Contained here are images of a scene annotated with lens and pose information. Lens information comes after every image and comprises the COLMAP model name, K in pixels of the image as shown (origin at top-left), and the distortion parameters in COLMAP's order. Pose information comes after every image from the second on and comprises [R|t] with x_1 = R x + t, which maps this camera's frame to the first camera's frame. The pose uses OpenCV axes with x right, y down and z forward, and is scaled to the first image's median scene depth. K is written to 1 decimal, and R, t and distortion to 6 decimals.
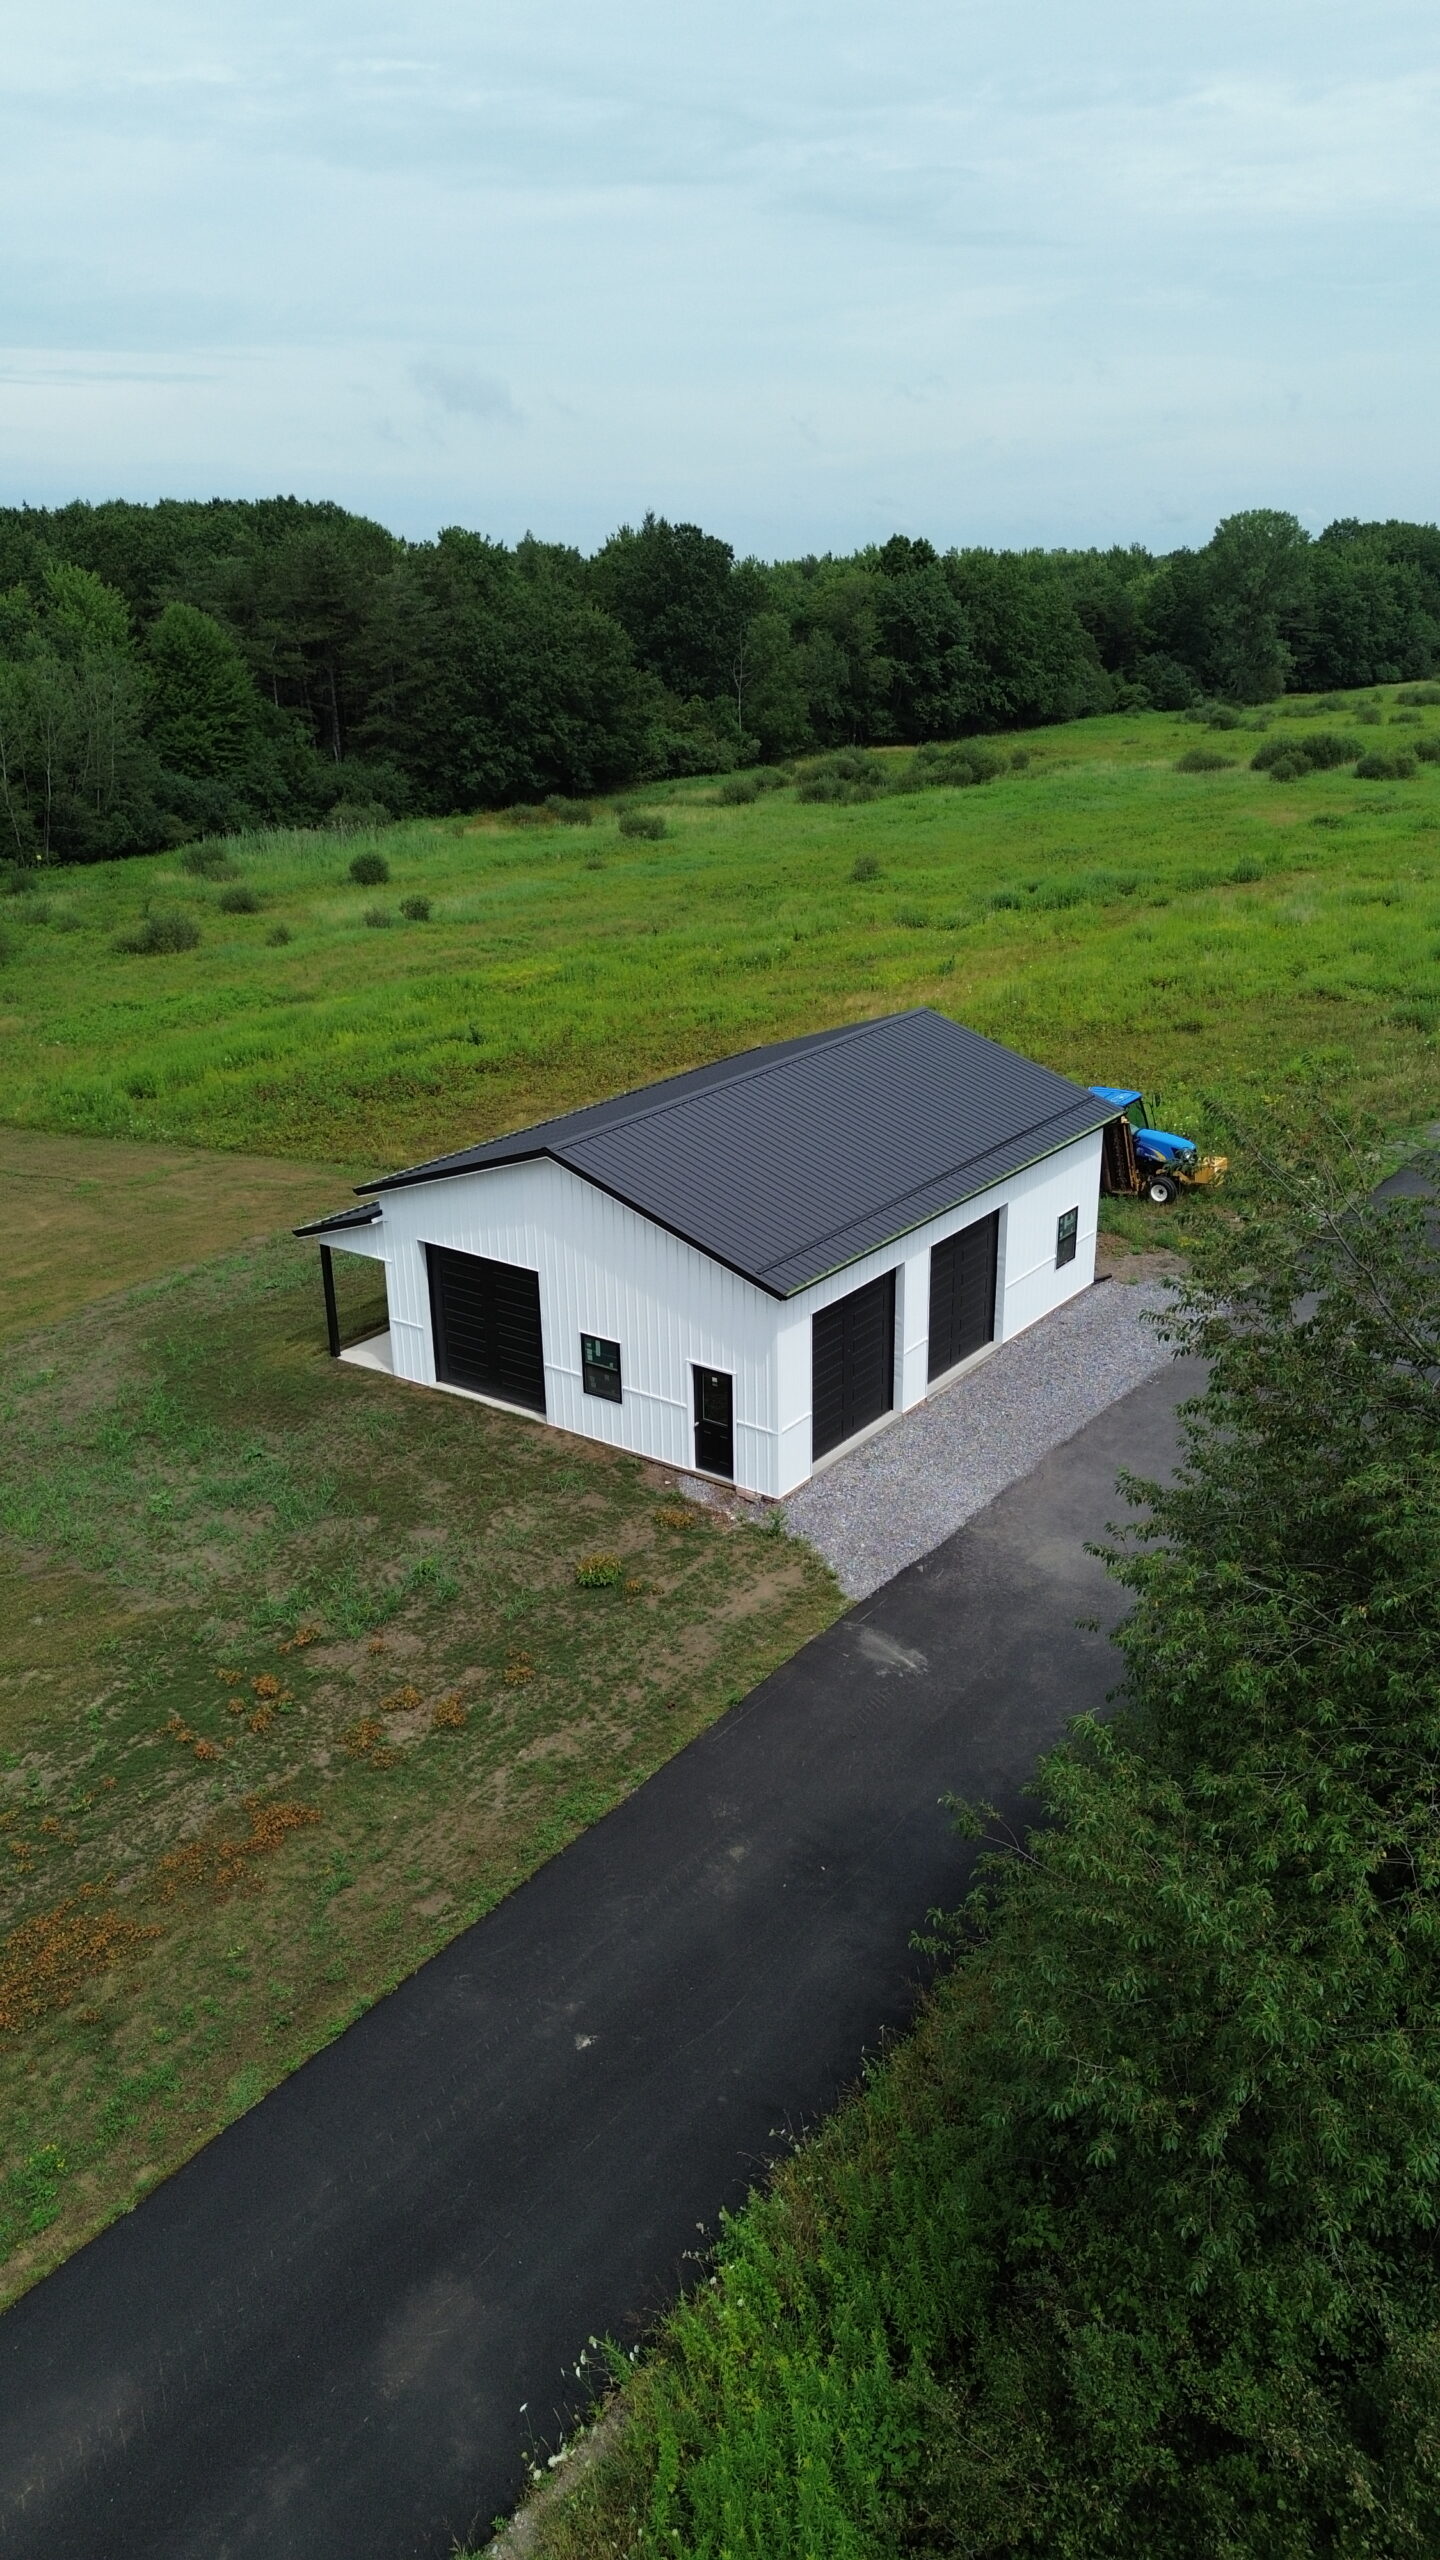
lens RADIAL K [[1807.7, 0, 713.1], [0, 1807.7, 1281.2], [0, 0, 1]] dist [0.072381, -0.067133]
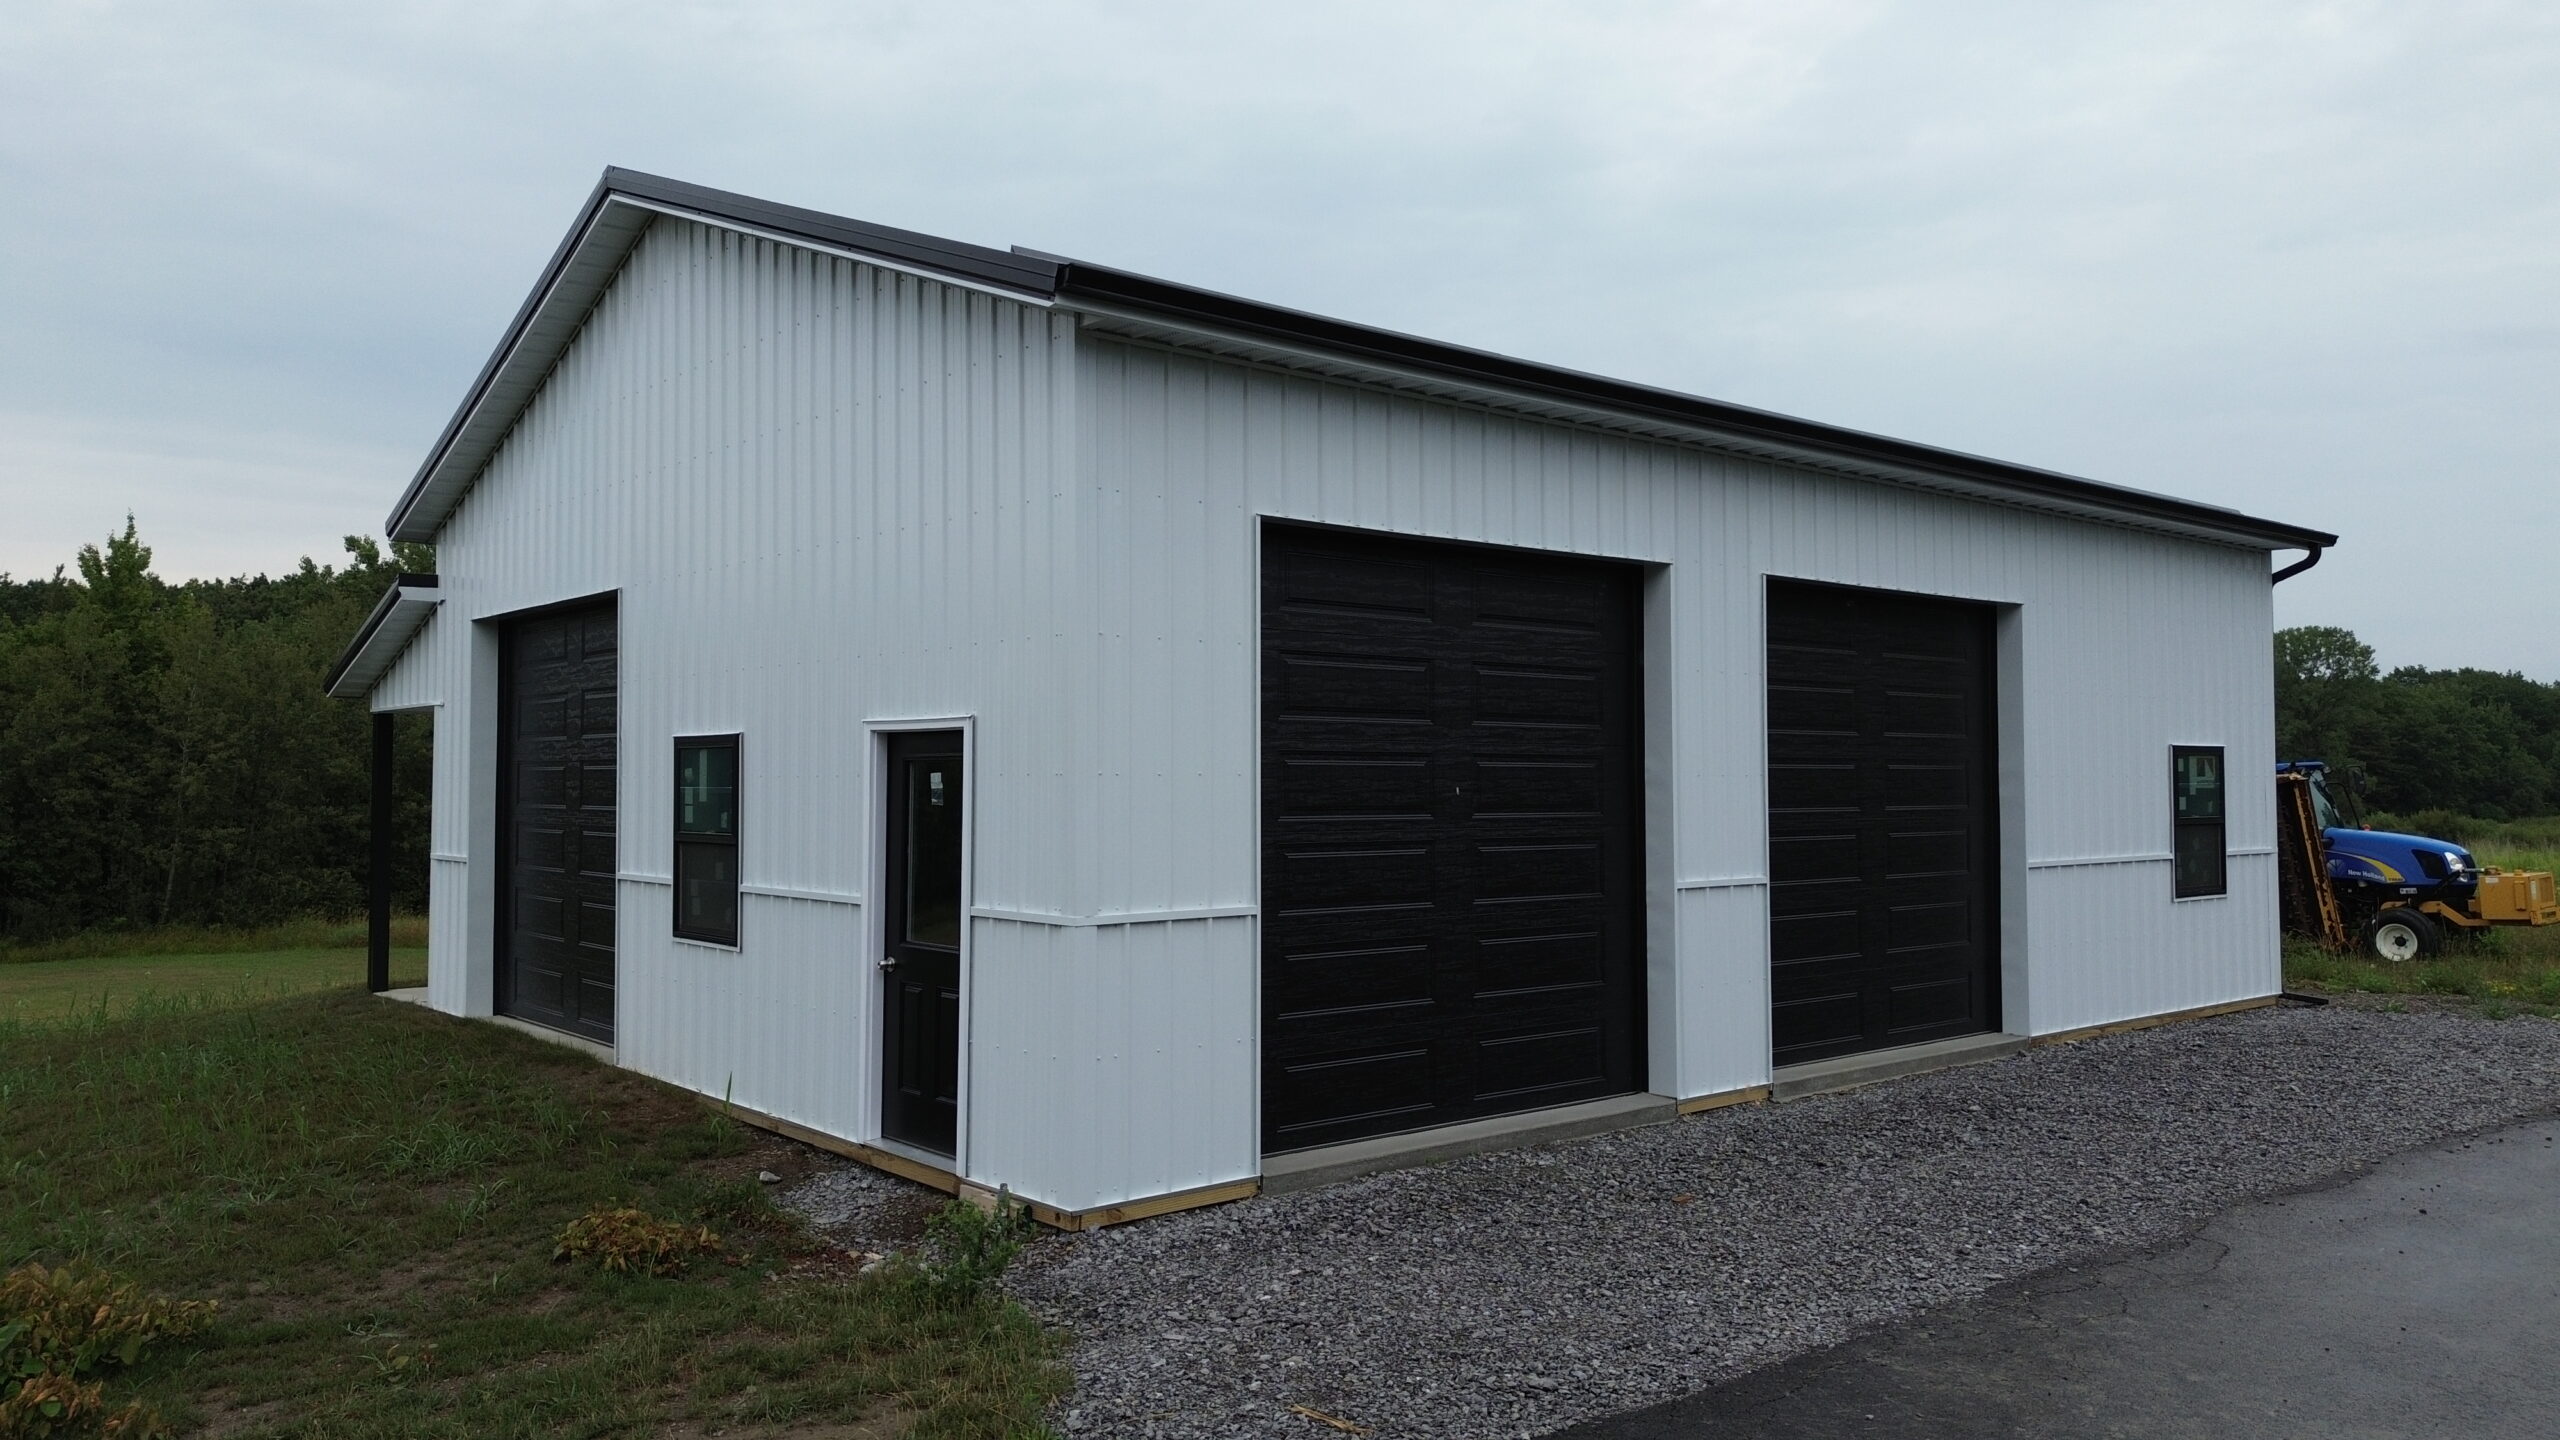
lens RADIAL K [[1807.7, 0, 1280.0], [0, 1807.7, 720.0], [0, 0, 1]] dist [0.072381, -0.067133]
pose [[0.972270, 0.008896, -0.233693, 0.111515], [-0.099011, 0.920959, -0.376871, 0.137045], [0.211869, 0.389559, 0.896301, 0.693579]]
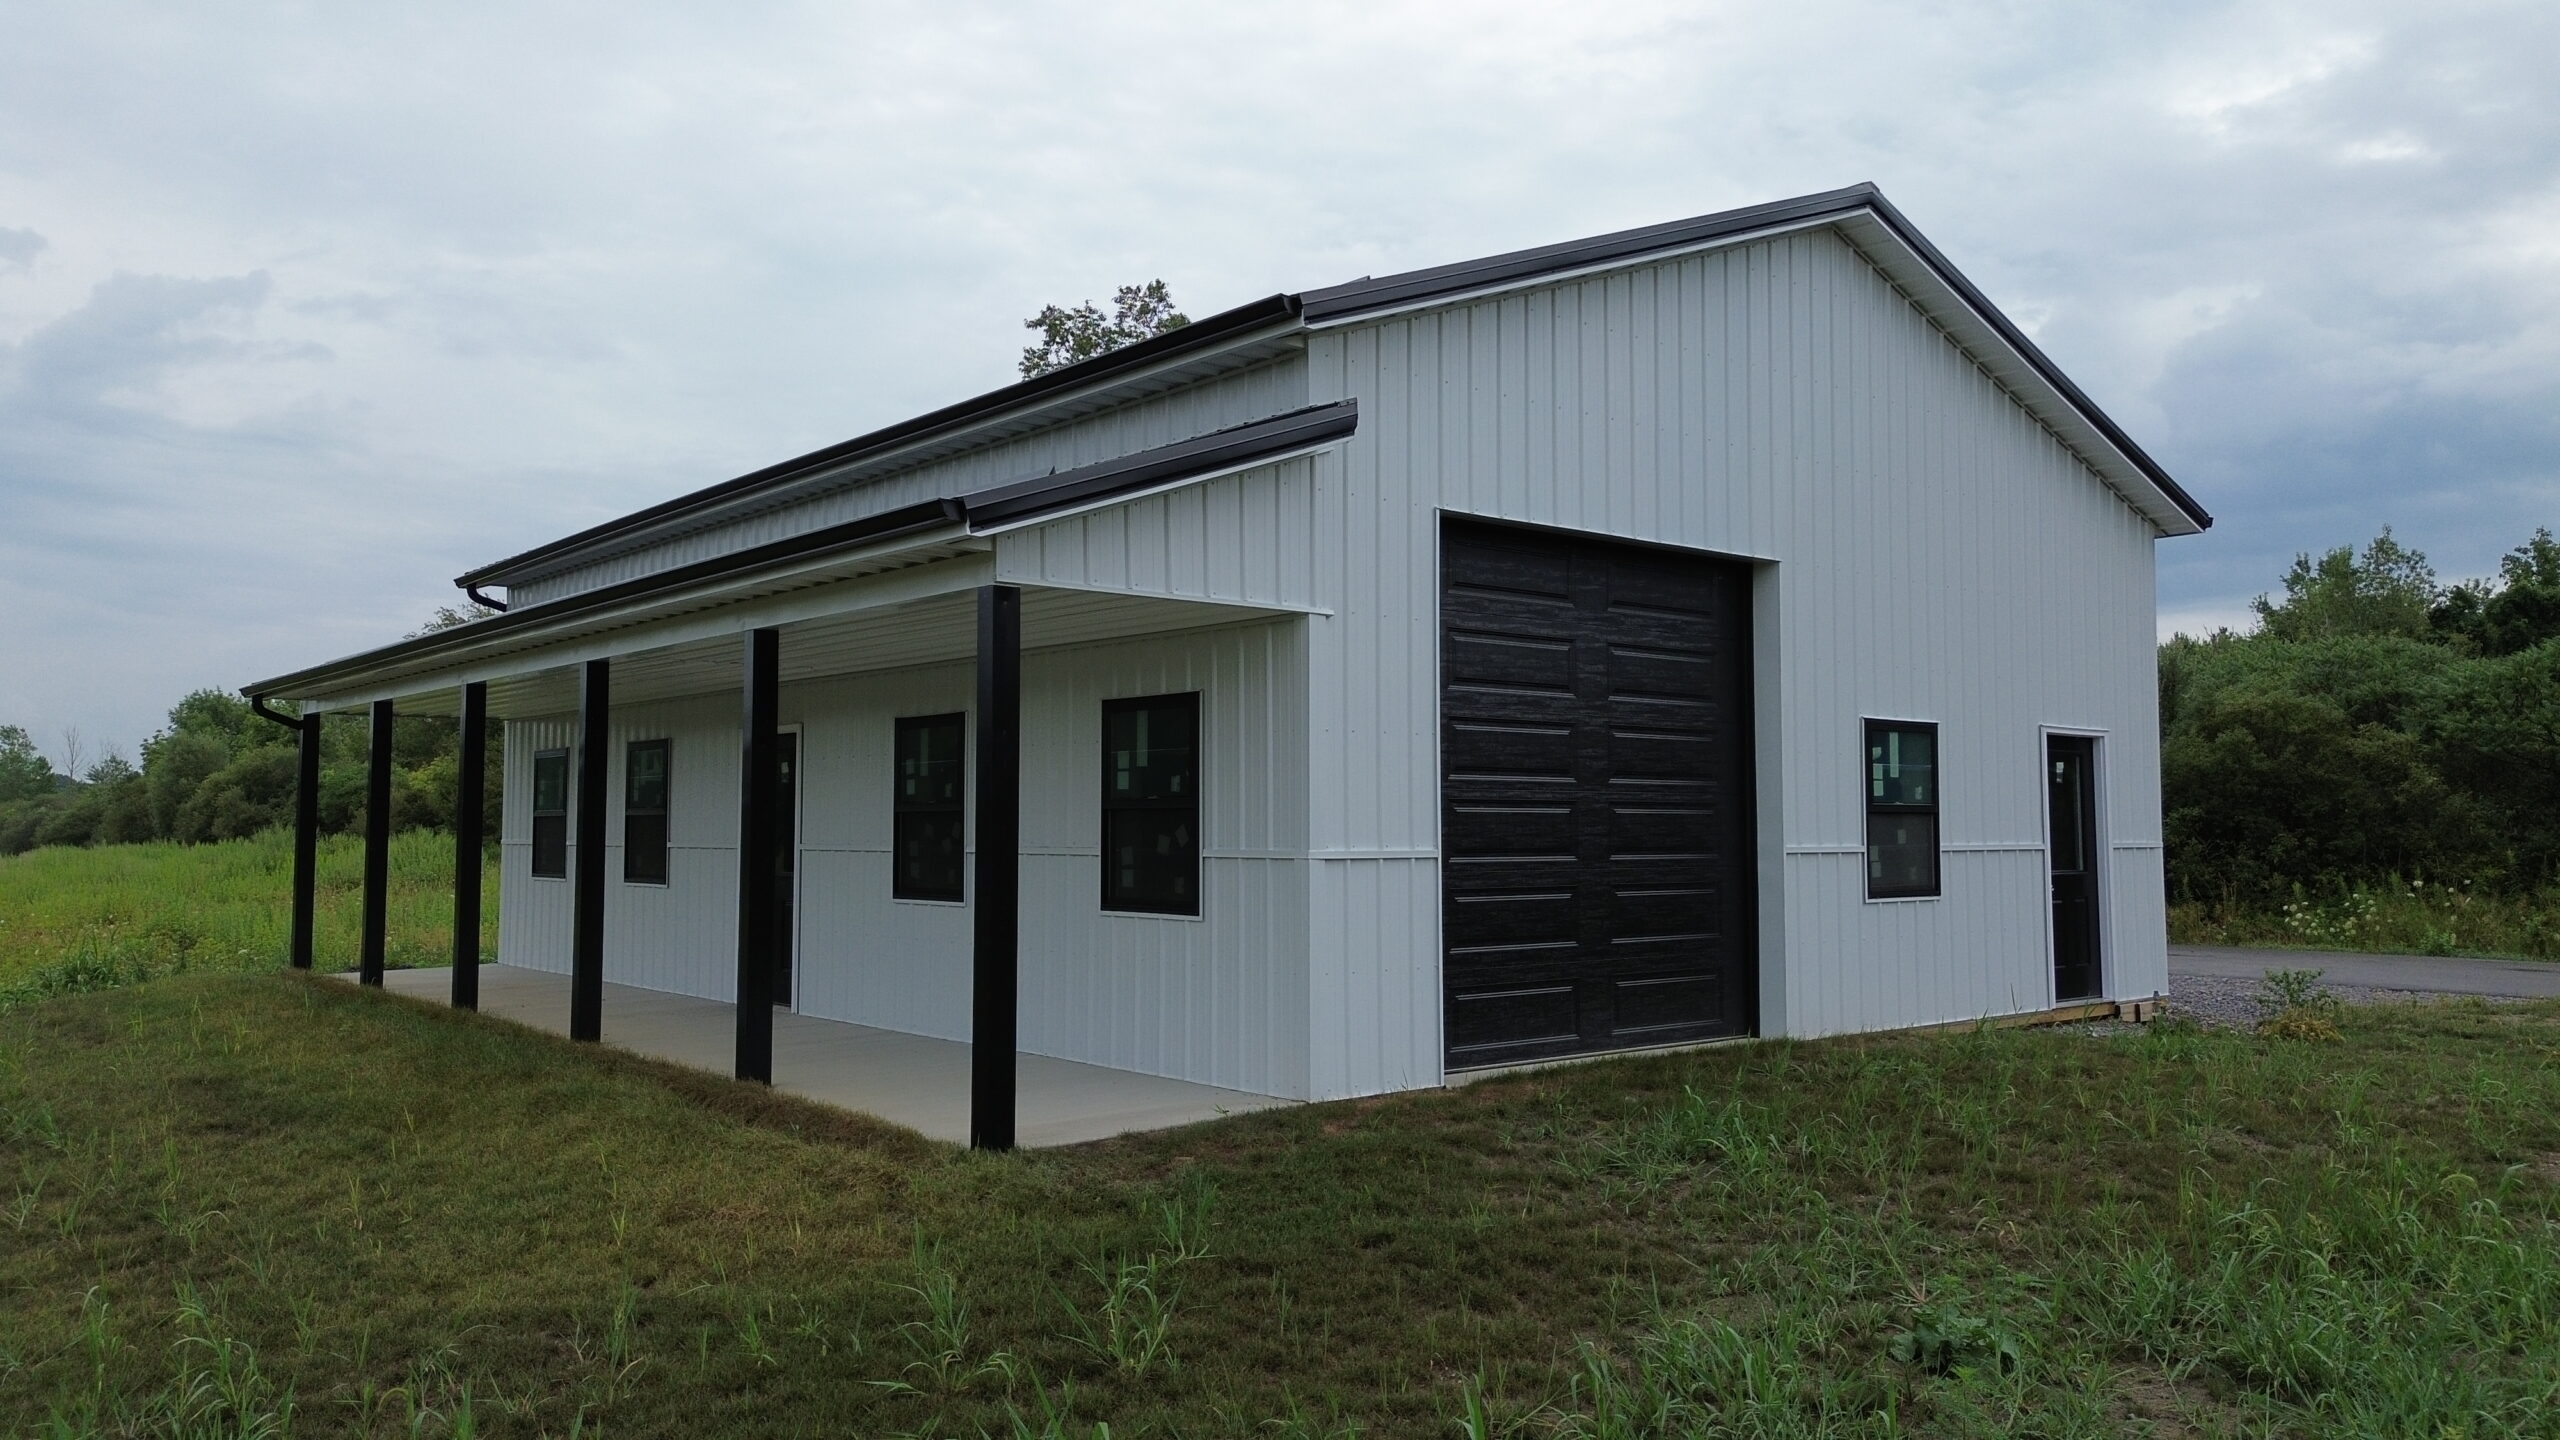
lens RADIAL K [[1818.2, 0, 1283.3], [0, 1818.2, 719.5], [0, 0, 1]] dist [0.039258, -0.001409]
pose [[0.231033, 0.074343, 0.970101, -0.451573], [0.347013, 0.925206, -0.153545, 0.042969], [-0.908959, 0.372111, 0.187956, 1.002728]]
